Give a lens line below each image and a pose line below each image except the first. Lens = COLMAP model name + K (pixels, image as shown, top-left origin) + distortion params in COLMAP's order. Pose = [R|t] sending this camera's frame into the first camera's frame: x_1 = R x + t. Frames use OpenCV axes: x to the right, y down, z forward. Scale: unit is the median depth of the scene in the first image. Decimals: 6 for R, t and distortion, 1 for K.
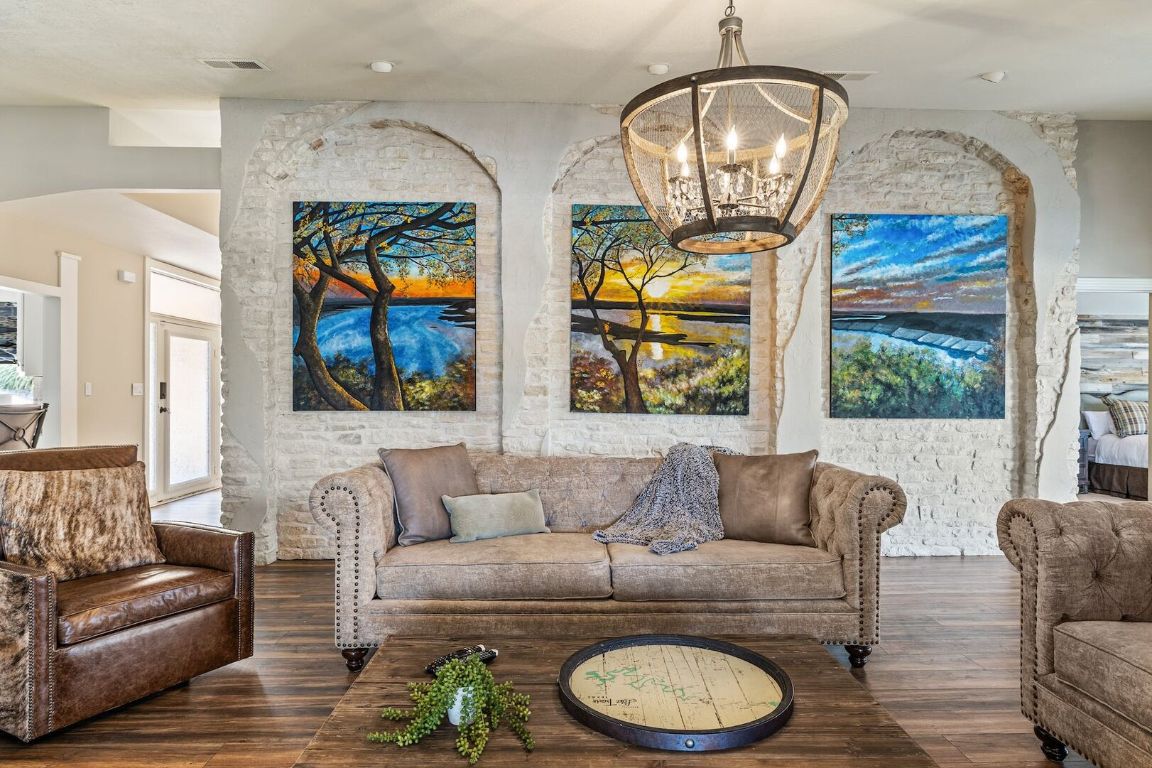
lens RADIAL K [[687.8, 0, 577.1], [0, 687.8, 388.1], [0, 0, 1]] dist [-0.001662, -0.000091]
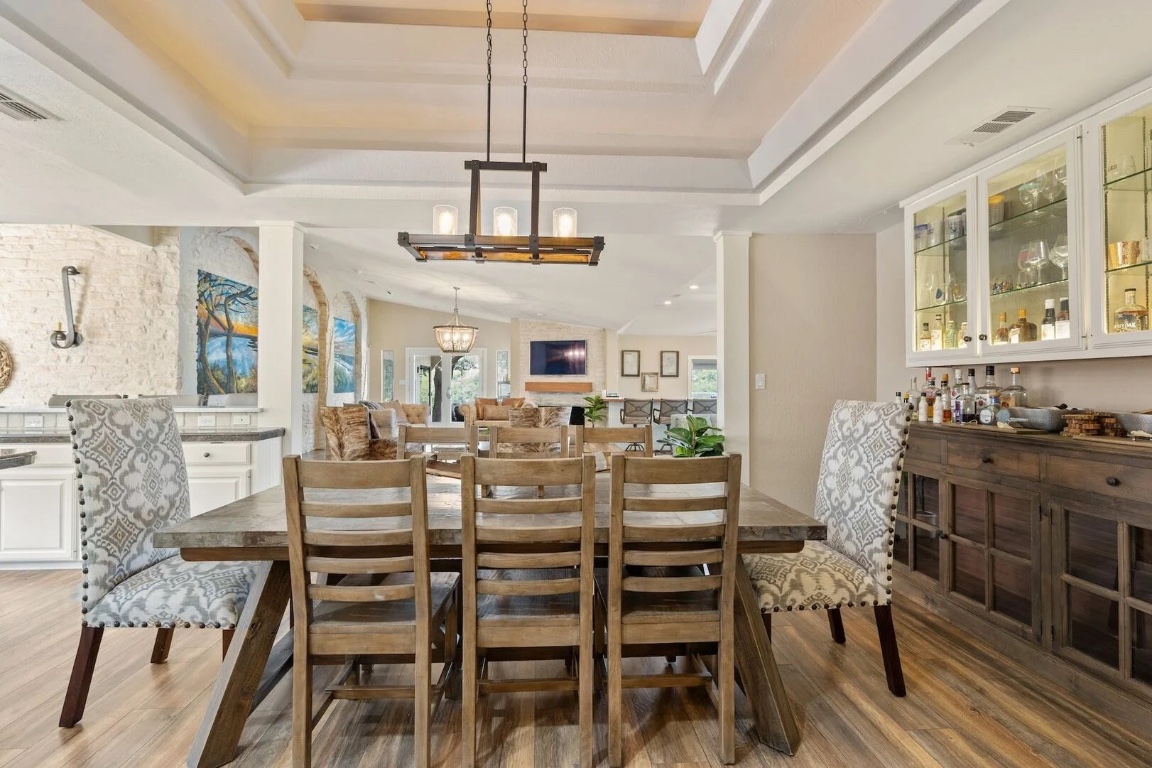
lens RADIAL K [[512.5, 0, 575.0], [0, 512.5, 378.3], [0, 0, 1]] dist [-0.000548, 0.000727]
pose [[-0.038723, 0.007097, 0.999225, -1.652917], [-0.003240, 0.999969, -0.007228, -0.002554], [-0.999245, -0.003517, -0.038699, 0.138913]]
